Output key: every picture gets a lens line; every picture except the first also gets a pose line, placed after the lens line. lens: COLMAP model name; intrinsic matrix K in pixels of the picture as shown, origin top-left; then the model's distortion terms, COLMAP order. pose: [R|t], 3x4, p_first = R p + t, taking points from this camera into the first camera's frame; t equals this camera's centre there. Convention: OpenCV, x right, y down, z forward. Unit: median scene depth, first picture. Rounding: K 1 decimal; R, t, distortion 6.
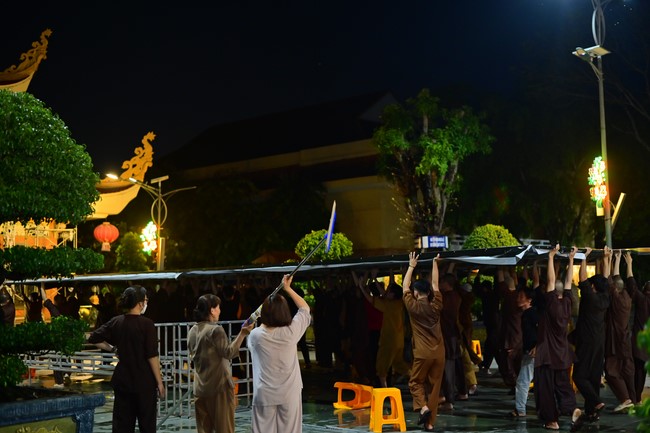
lens RADIAL K [[937.6, 0, 326.0], [0, 937.6, 217.1], [0, 0, 1]] dist [-0.001276, 0.000000]
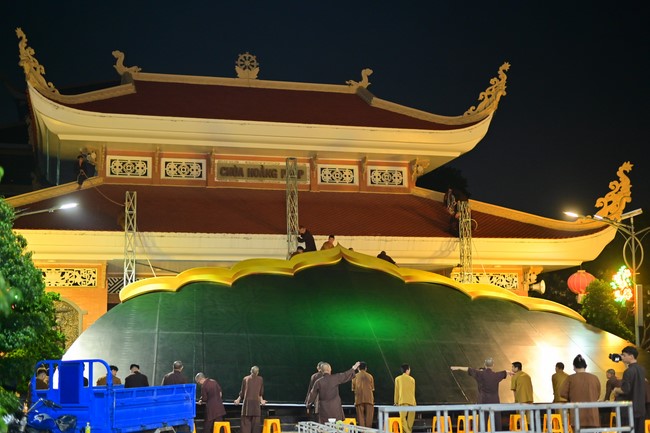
lens RADIAL K [[937.6, 0, 326.2], [0, 937.6, 216.9], [0, 0, 1]] dist [-0.001276, 0.000000]
pose [[0.847528, -0.076228, -0.525249, 0.025355], [0.043811, 0.996303, -0.073899, 0.010071], [0.528940, 0.039619, 0.847734, 0.137196]]
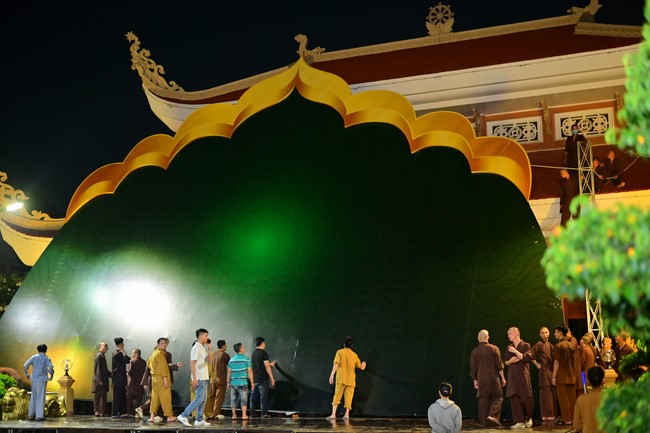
lens RADIAL K [[937.6, 0, 325.6], [0, 937.6, 215.8], [0, 0, 1]] dist [-0.001276, 0.000000]
pose [[0.339201, -0.149310, -0.928789, 0.153860], [0.077997, 0.988388, -0.130406, 0.045077], [0.937475, -0.028209, 0.346908, 0.553613]]
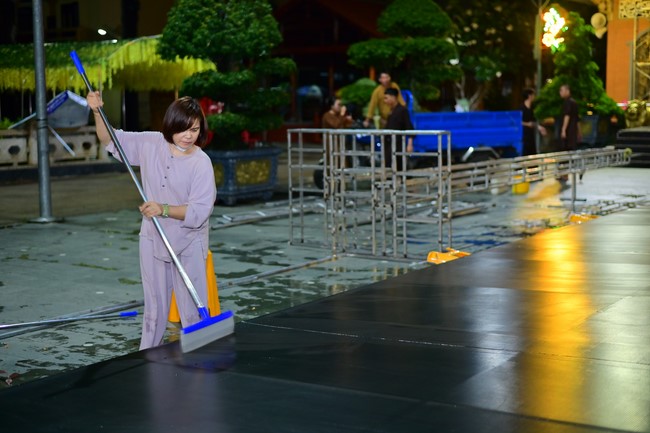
lens RADIAL K [[937.6, 0, 323.2], [0, 937.6, 219.7], [0, 0, 1]] dist [-0.001276, 0.000000]
pose [[0.140645, 0.141759, -0.979859, 0.183346], [0.091161, 0.983638, 0.155391, 0.020484], [0.985854, -0.111180, 0.125421, 0.278300]]
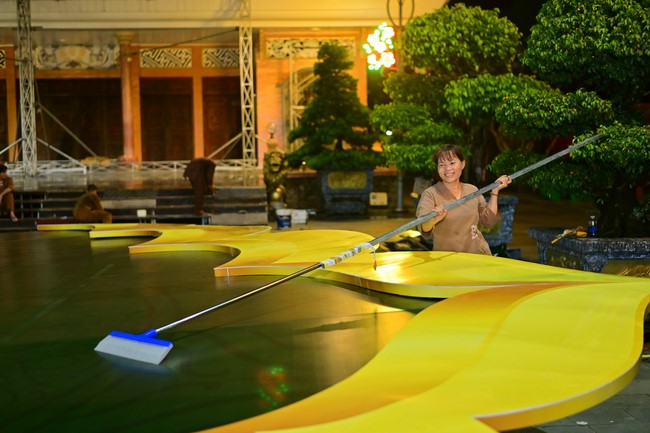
lens RADIAL K [[937.6, 0, 326.8], [0, 937.6, 216.0], [0, 0, 1]] dist [-0.001276, 0.000000]
pose [[0.731841, 0.060749, -0.678762, 0.194952], [0.059115, 0.986605, 0.152040, 0.030900], [0.678906, -0.151394, 0.718447, 0.432677]]
